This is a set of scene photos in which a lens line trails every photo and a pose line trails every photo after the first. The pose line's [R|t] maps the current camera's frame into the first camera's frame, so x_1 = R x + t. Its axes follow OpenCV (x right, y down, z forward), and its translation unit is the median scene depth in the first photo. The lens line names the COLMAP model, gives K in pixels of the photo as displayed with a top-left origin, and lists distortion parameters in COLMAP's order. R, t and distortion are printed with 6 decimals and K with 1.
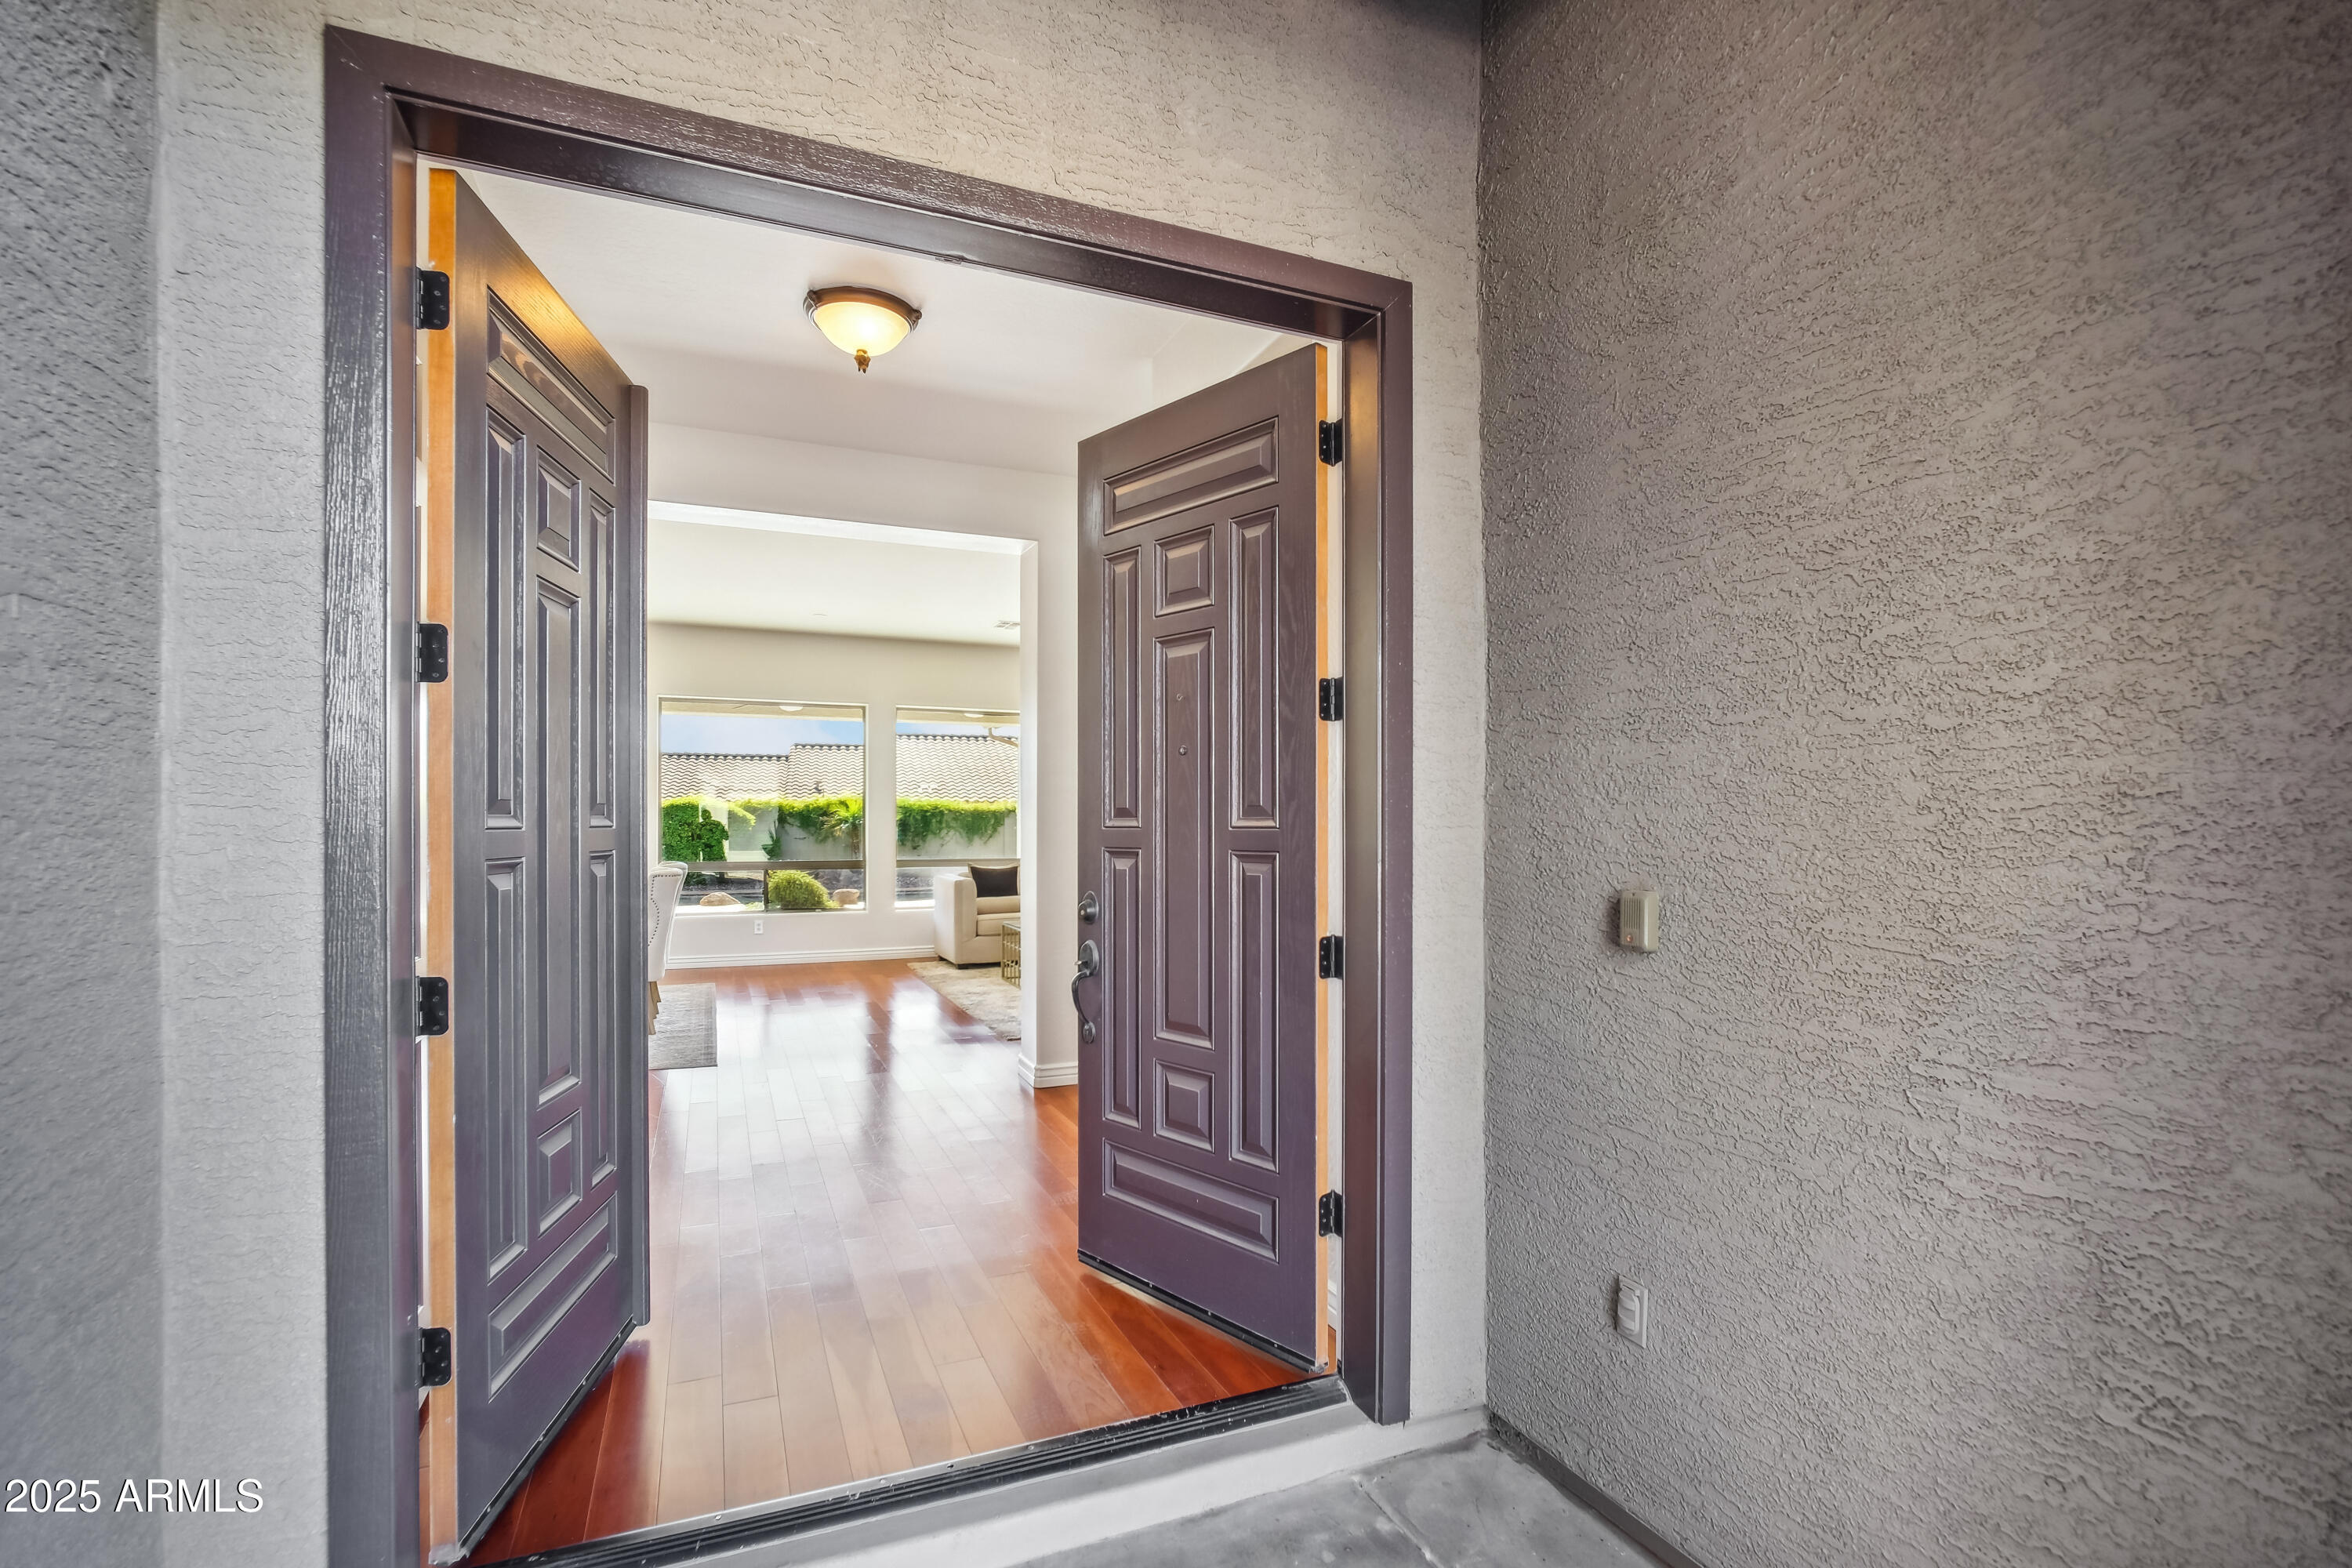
lens RADIAL K [[1065.5, 0, 1158.1], [0, 1065.5, 801.8], [0, 0, 1]] dist [-0.013032, 0.004494]
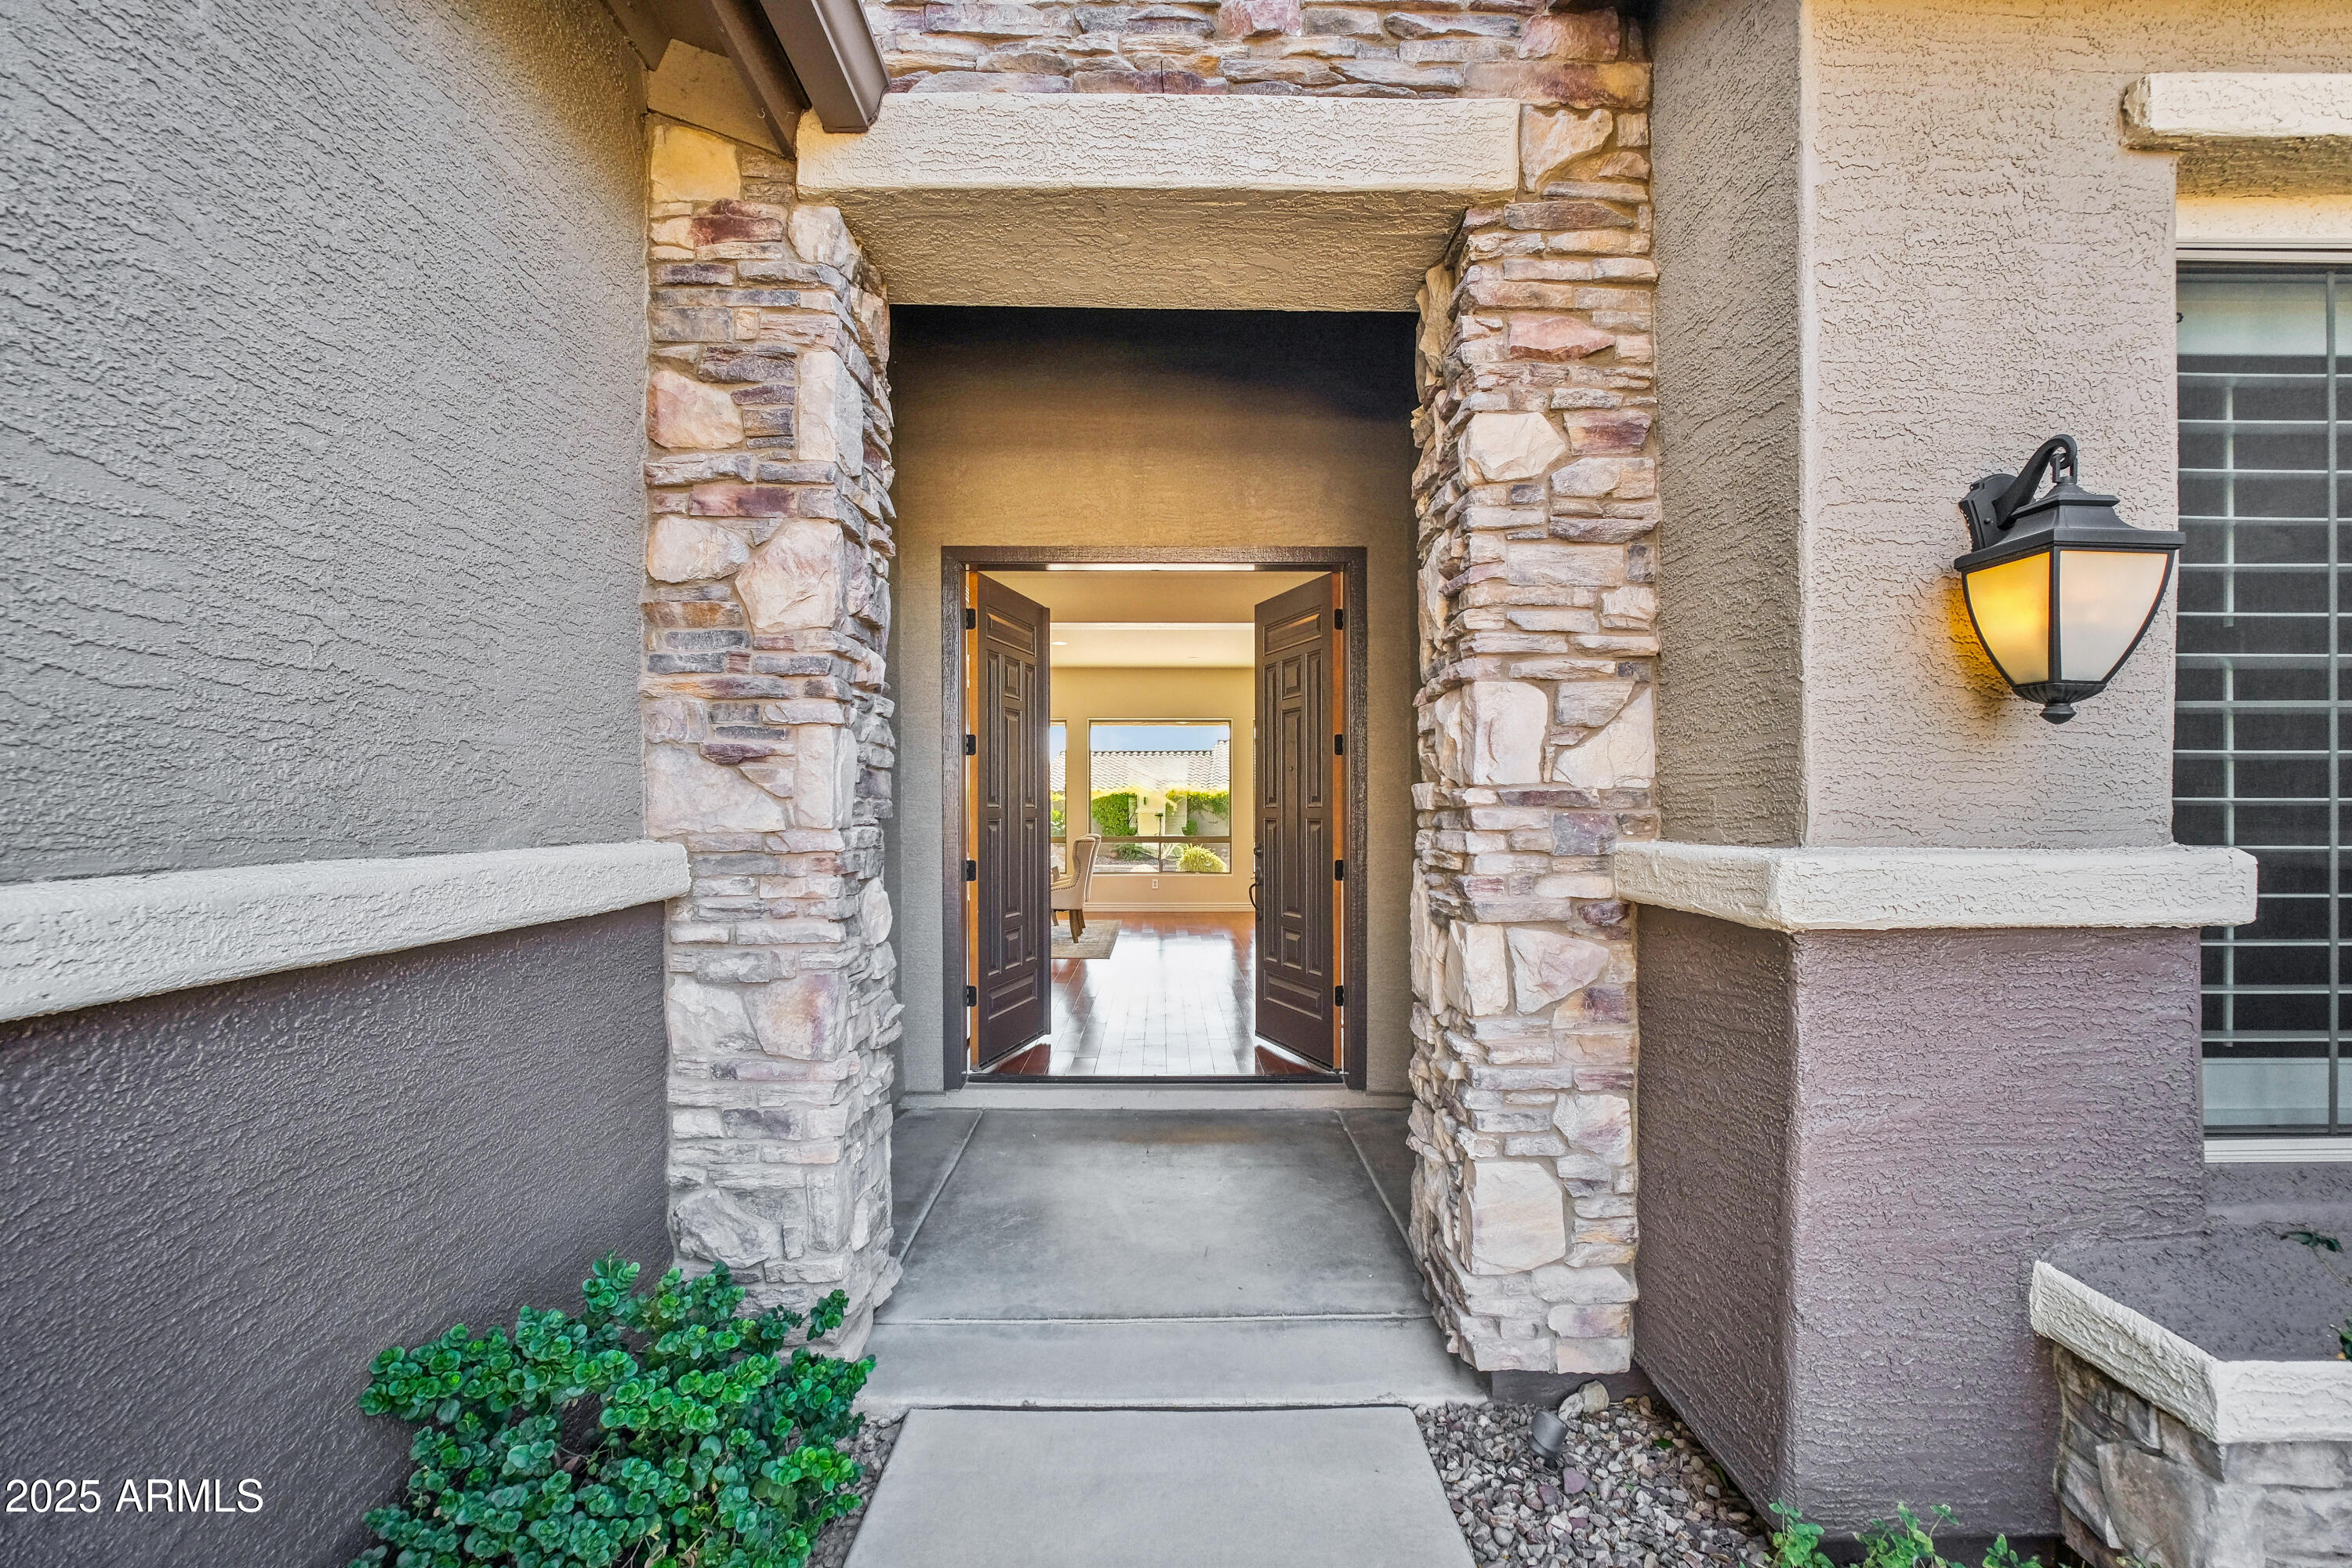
lens RADIAL K [[1065.5, 0, 1181.1], [0, 1065.5, 789.2], [0, 0, 1]] dist [-0.013032, 0.004494]
pose [[0.929292, -0.005404, -0.369307, 0.640445], [0.005728, 0.999984, -0.000219, -0.013839], [0.369302, -0.001911, 0.929307, -1.036522]]
